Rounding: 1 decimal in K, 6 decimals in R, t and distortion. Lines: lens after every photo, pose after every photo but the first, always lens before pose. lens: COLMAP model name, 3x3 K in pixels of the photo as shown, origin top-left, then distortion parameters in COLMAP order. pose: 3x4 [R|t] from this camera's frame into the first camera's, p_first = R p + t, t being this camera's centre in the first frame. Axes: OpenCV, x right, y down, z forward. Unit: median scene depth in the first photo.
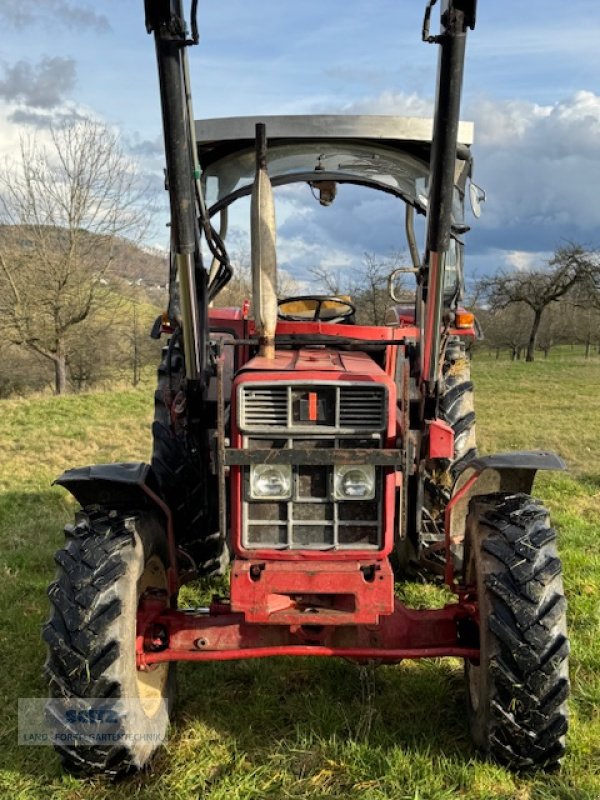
lens RADIAL K [[941.8, 0, 321.6], [0, 941.8, 399.2], [0, 0, 1]] dist [0.116440, -0.008997]
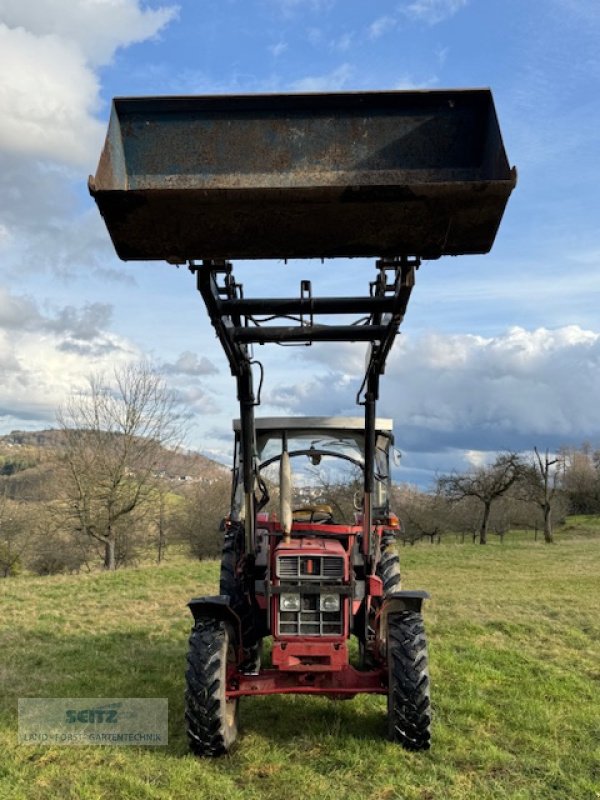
lens RADIAL K [[818.0, 0, 300.0], [0, 818.0, 400.0], [0, 0, 1]] dist [0.108853, -0.004524]
pose [[0.999817, -0.002826, -0.018911, 0.004127], [-0.001213, 0.977642, -0.210273, 0.029580], [0.019083, 0.210257, 0.977460, -0.869971]]
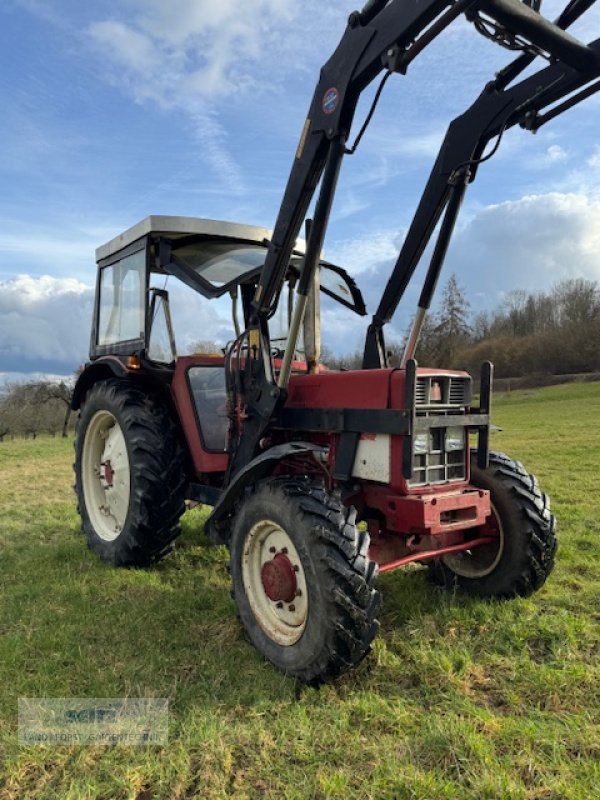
lens RADIAL K [[600.5, 0, 300.0], [0, 600.5, 400.0], [0, 0, 1]] dist [0.053013, -0.002245]
pose [[0.775035, -0.009378, 0.631849, -0.765039], [0.079400, 0.993411, -0.082649, 0.081446], [-0.626910, 0.114224, 0.770673, 0.348100]]
